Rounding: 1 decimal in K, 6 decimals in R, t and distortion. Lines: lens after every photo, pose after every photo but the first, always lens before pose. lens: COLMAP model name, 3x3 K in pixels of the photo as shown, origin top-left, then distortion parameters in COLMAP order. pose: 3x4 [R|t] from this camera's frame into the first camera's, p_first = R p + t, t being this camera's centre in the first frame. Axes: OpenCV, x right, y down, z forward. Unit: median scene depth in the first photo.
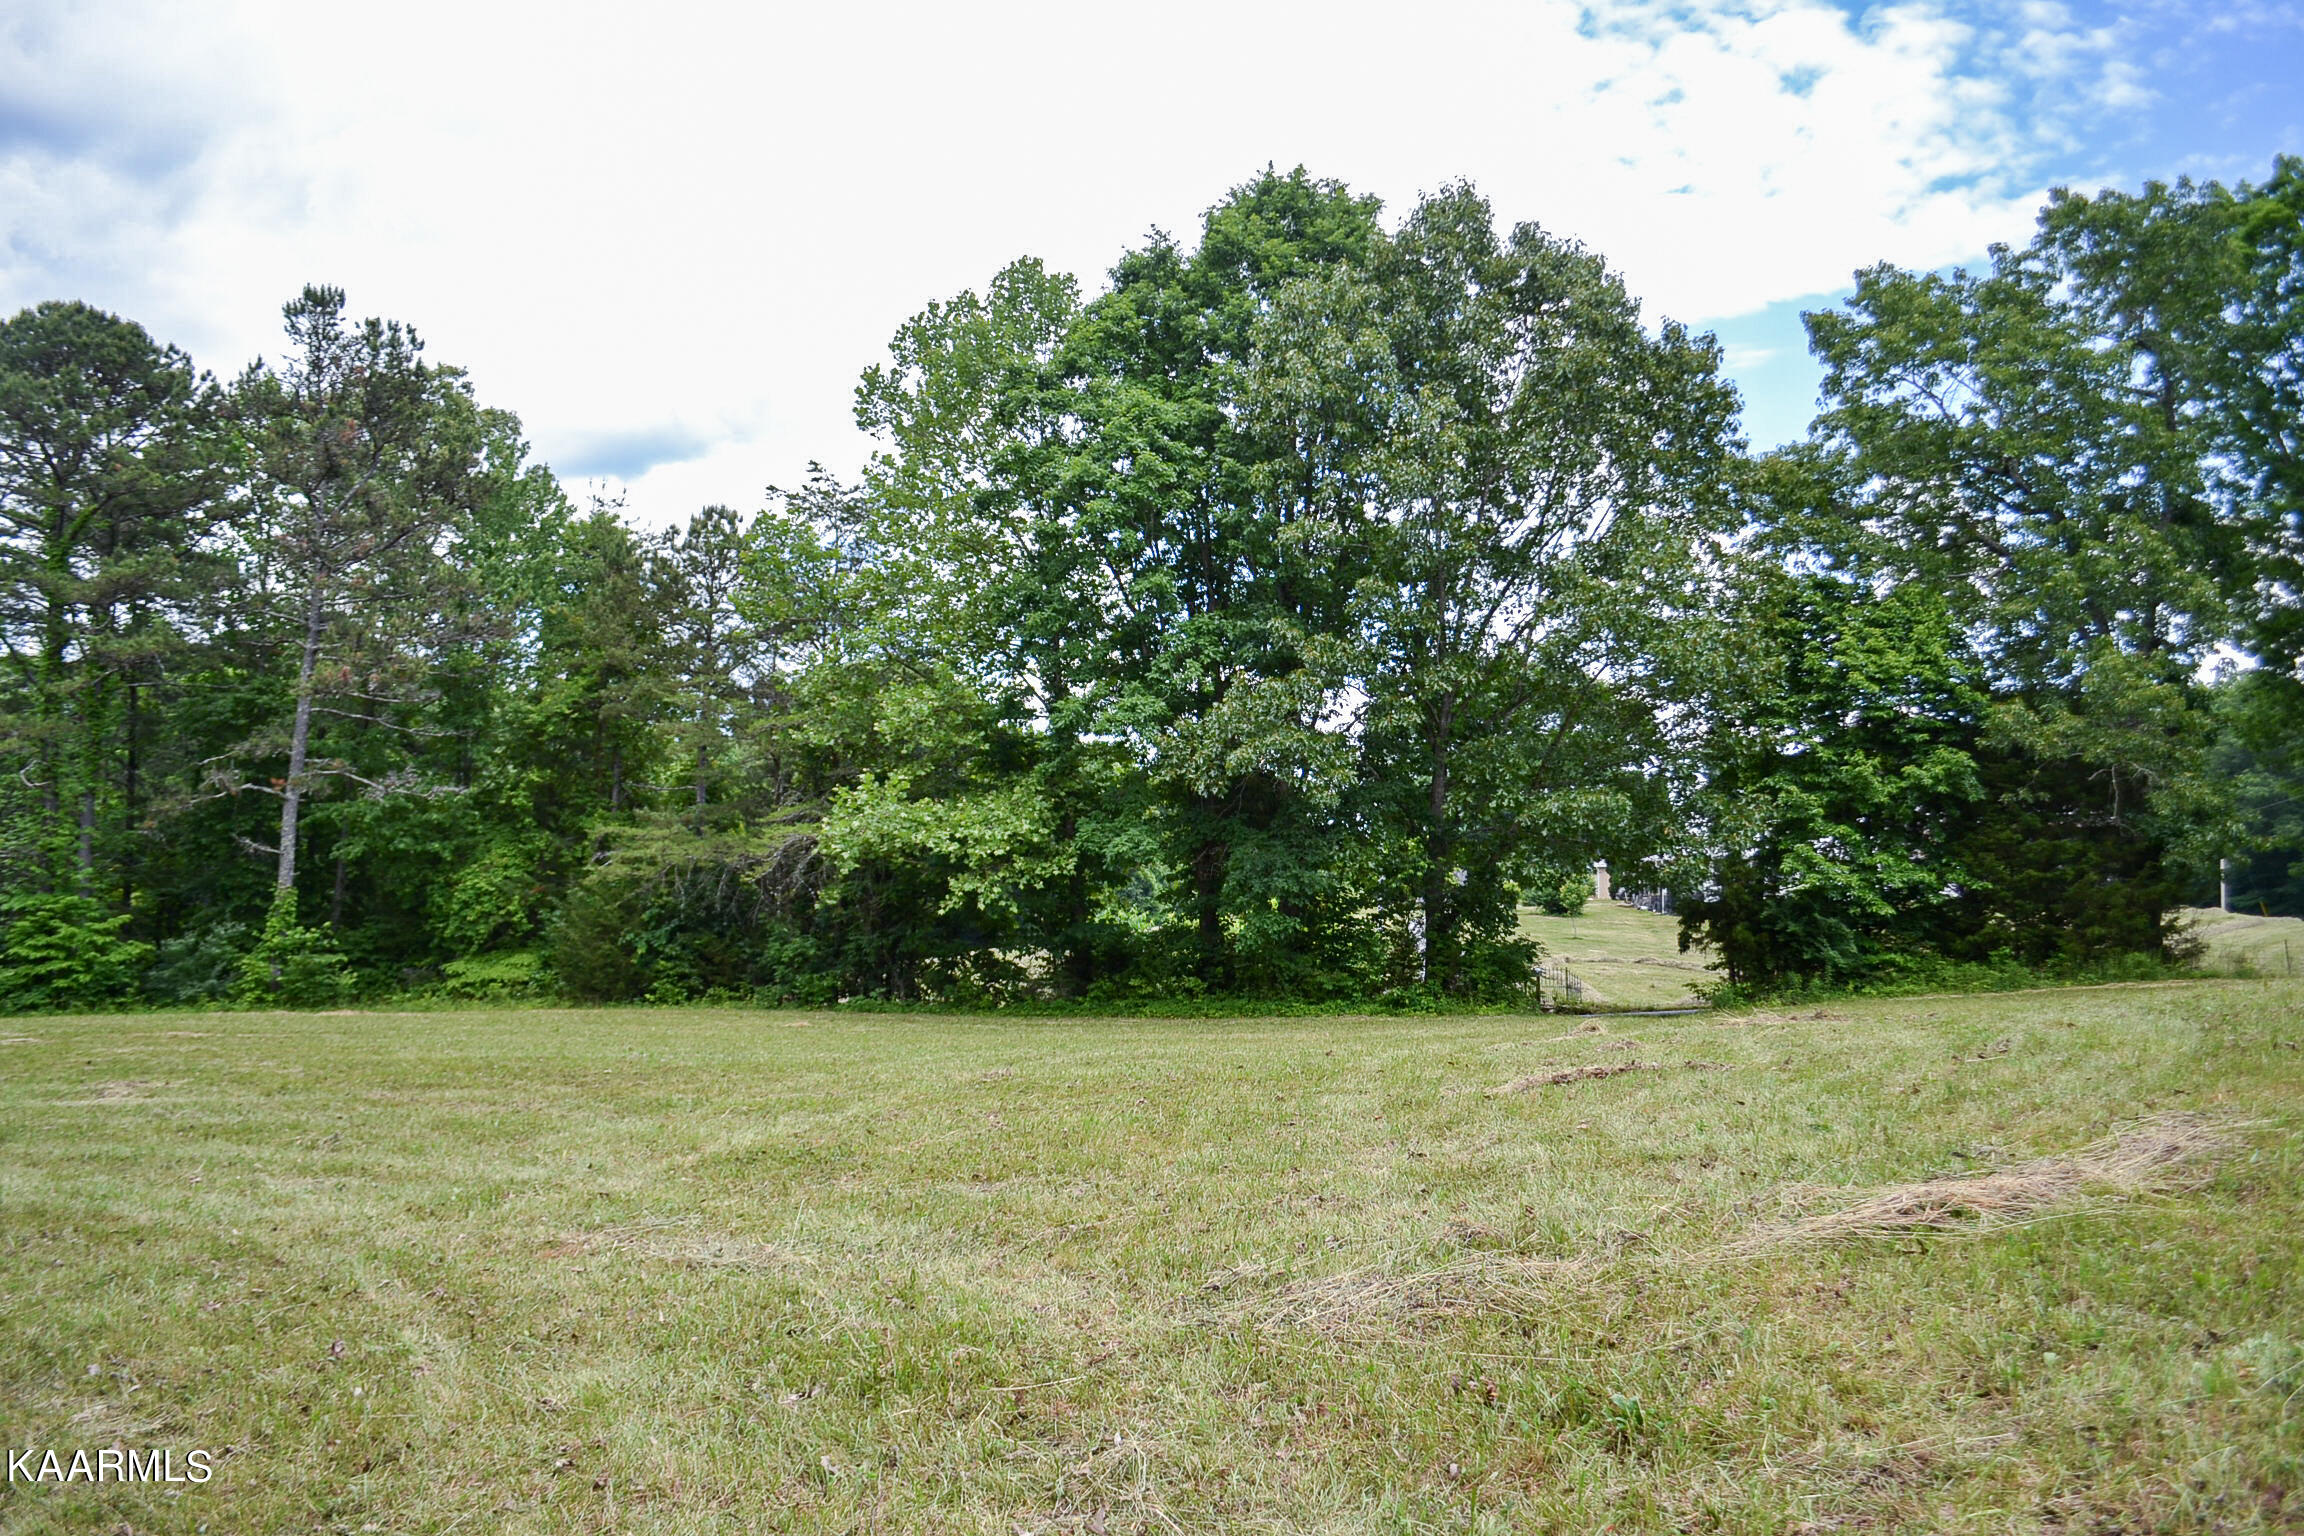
lens RADIAL K [[1847.6, 0, 1161.1], [0, 1847.6, 781.2], [0, 0, 1]] dist [-0.083962, 0.009596]
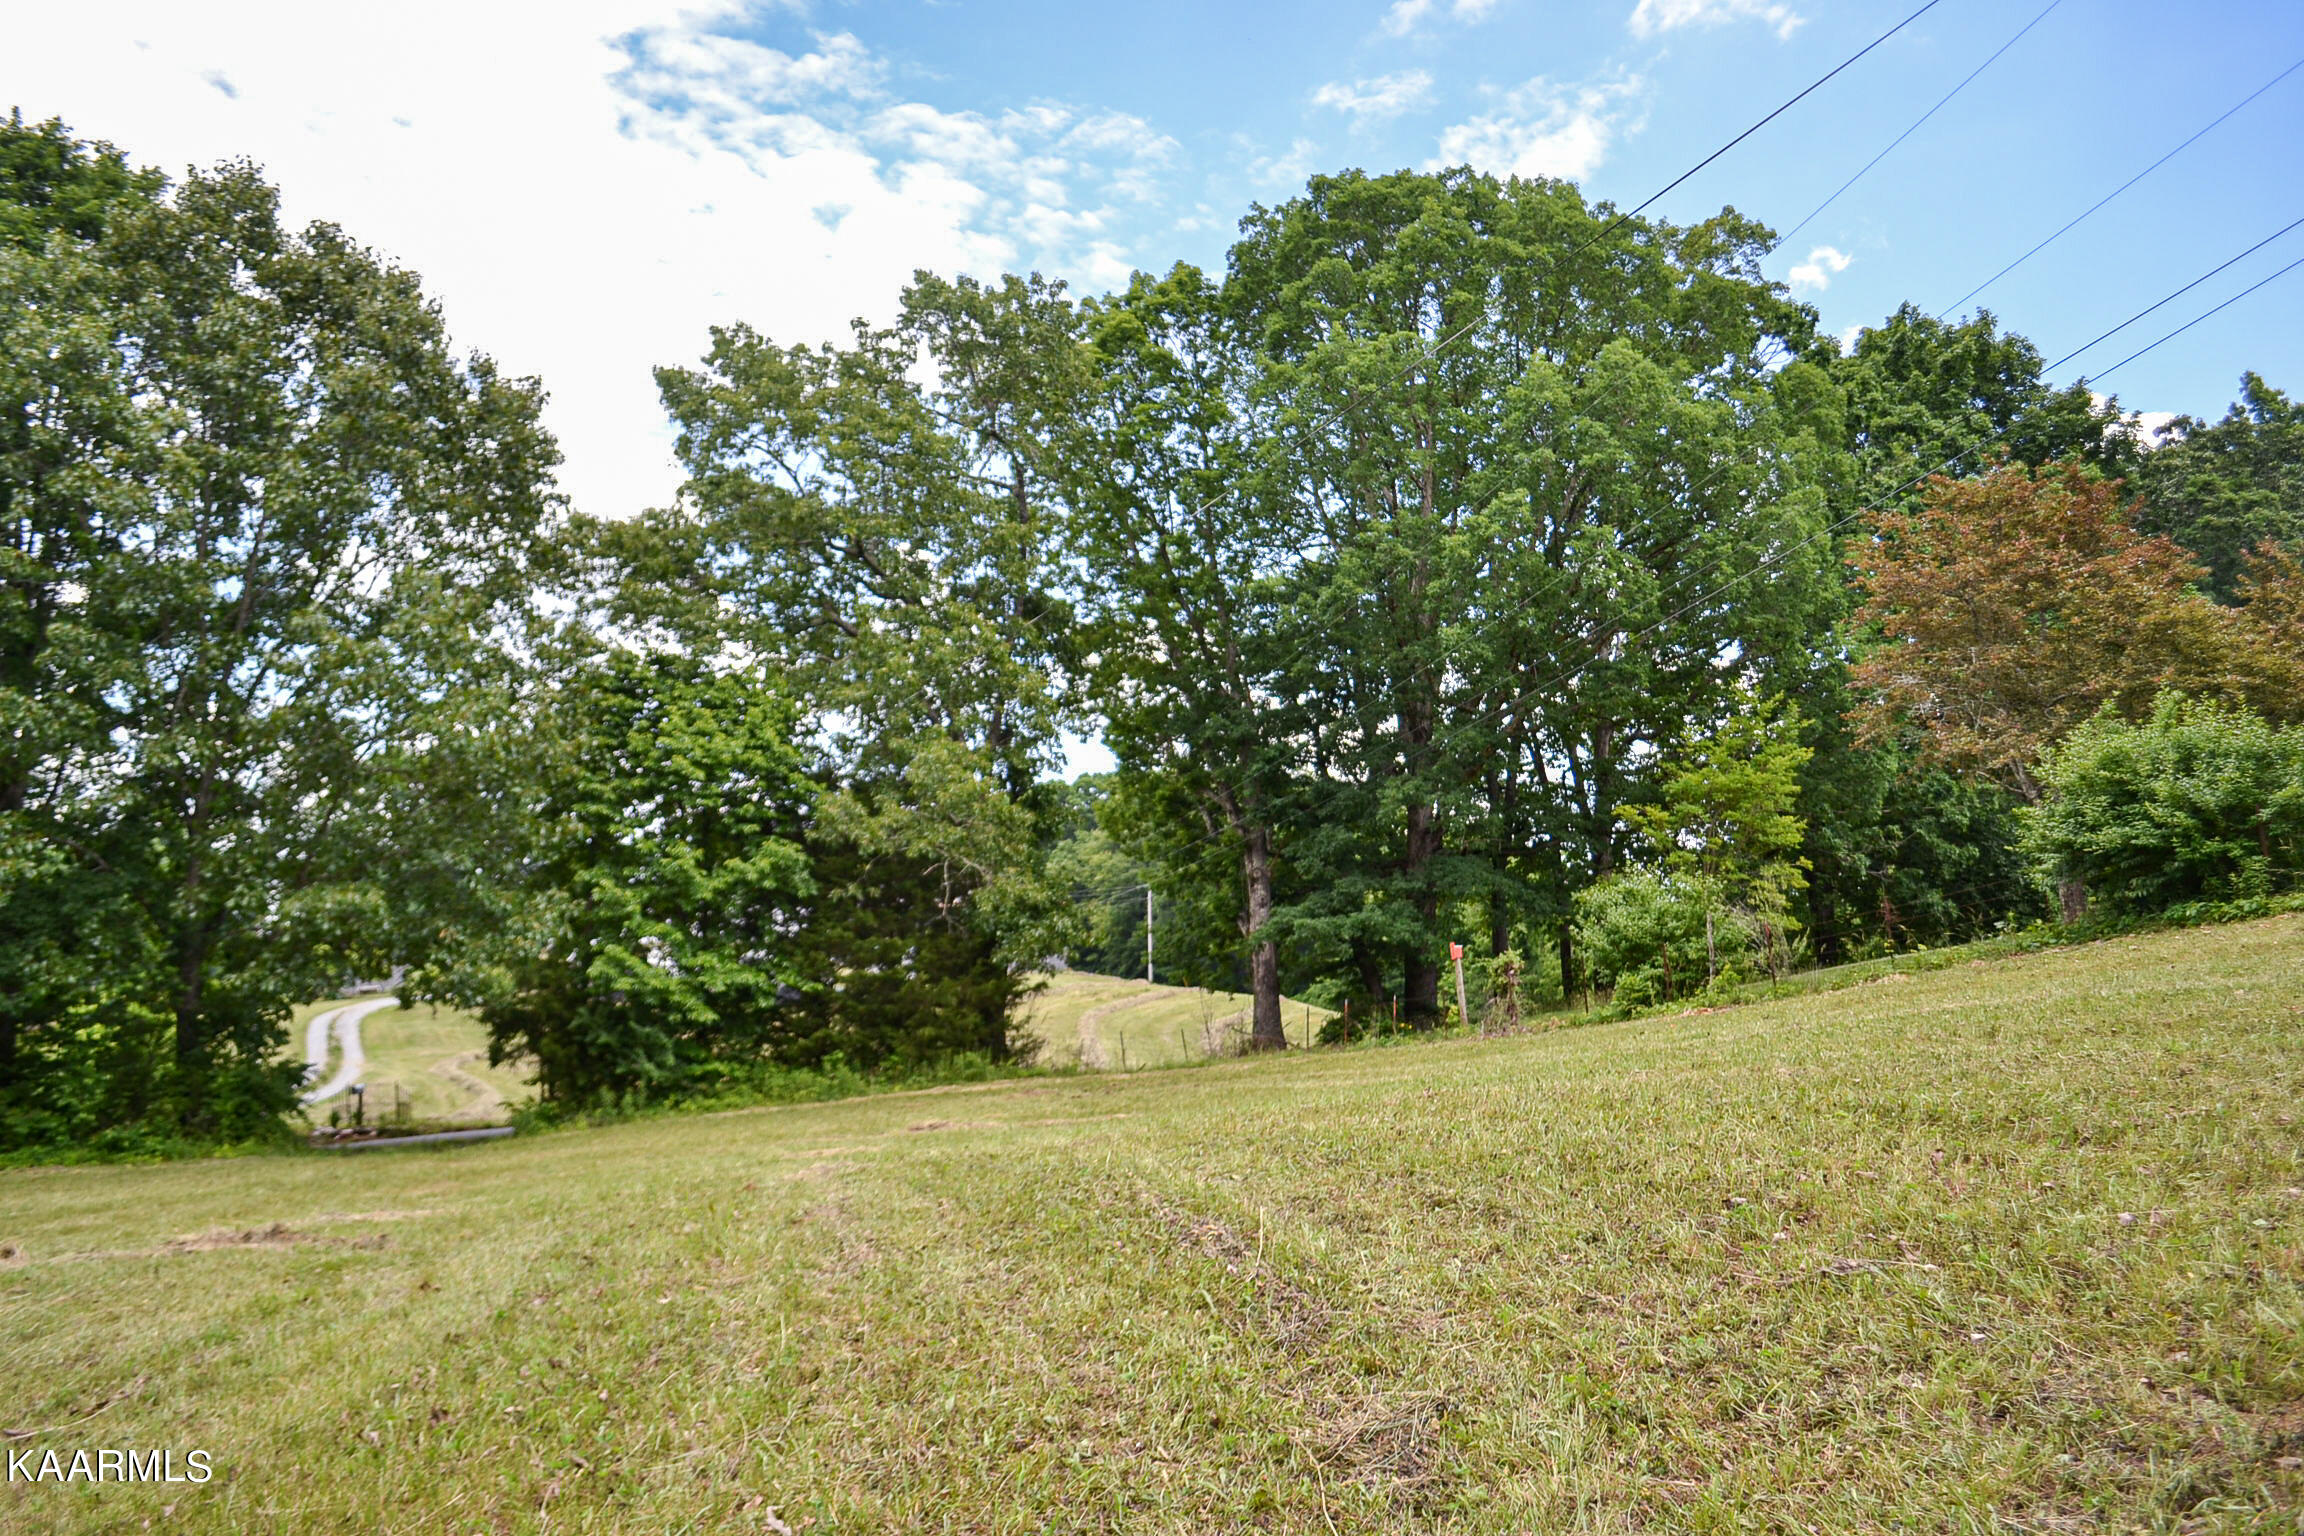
lens RADIAL K [[1836.6, 0, 1161.6], [0, 1836.6, 786.0], [0, 0, 1]] dist [-0.084160, 0.010292]
pose [[0.864558, 0.024657, 0.501928, 0.116463], [-0.005784, 0.999218, -0.039124, -0.009230], [-0.502500, 0.030922, 0.864024, 0.078166]]
